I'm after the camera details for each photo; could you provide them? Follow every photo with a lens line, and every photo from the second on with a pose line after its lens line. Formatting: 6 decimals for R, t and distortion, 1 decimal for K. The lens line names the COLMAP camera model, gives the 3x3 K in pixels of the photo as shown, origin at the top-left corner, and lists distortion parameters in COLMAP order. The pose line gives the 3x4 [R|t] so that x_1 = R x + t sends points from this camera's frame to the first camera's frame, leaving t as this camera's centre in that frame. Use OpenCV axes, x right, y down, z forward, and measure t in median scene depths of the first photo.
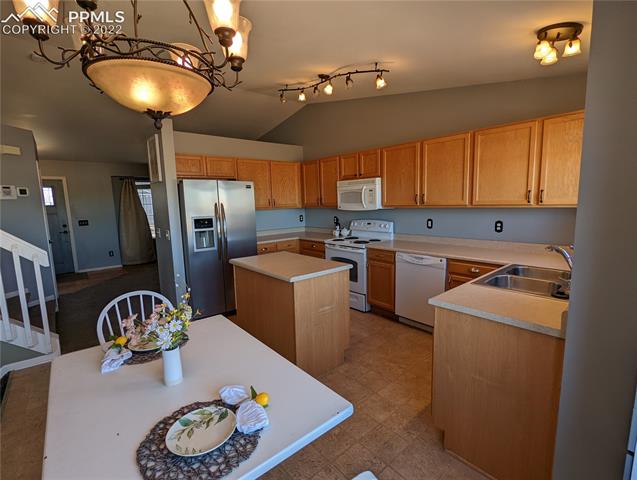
lens RADIAL K [[304.1, 0, 320.0], [0, 304.1, 240.4], [0, 0, 1]] dist [-0.001687, -0.000636]
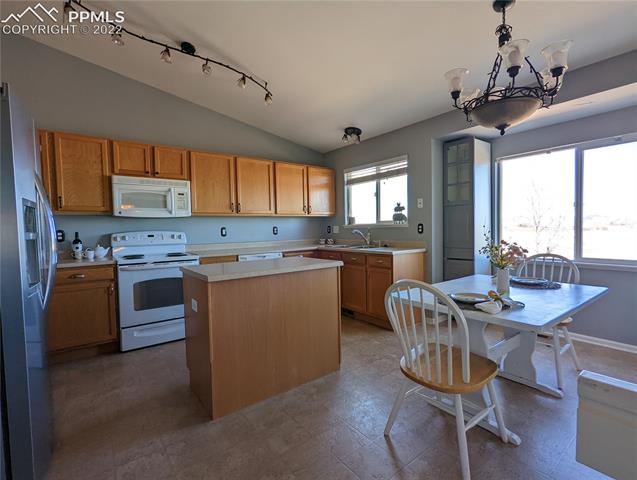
lens RADIAL K [[304.1, 0, 320.0], [0, 304.1, 240.4], [0, 0, 1]] dist [-0.001687, -0.000636]
pose [[0.071959, -0.015888, 0.997281, -0.664573], [0.141955, 0.989858, 0.005527, 0.017112], [-0.987254, 0.141171, 0.073484, 0.562745]]
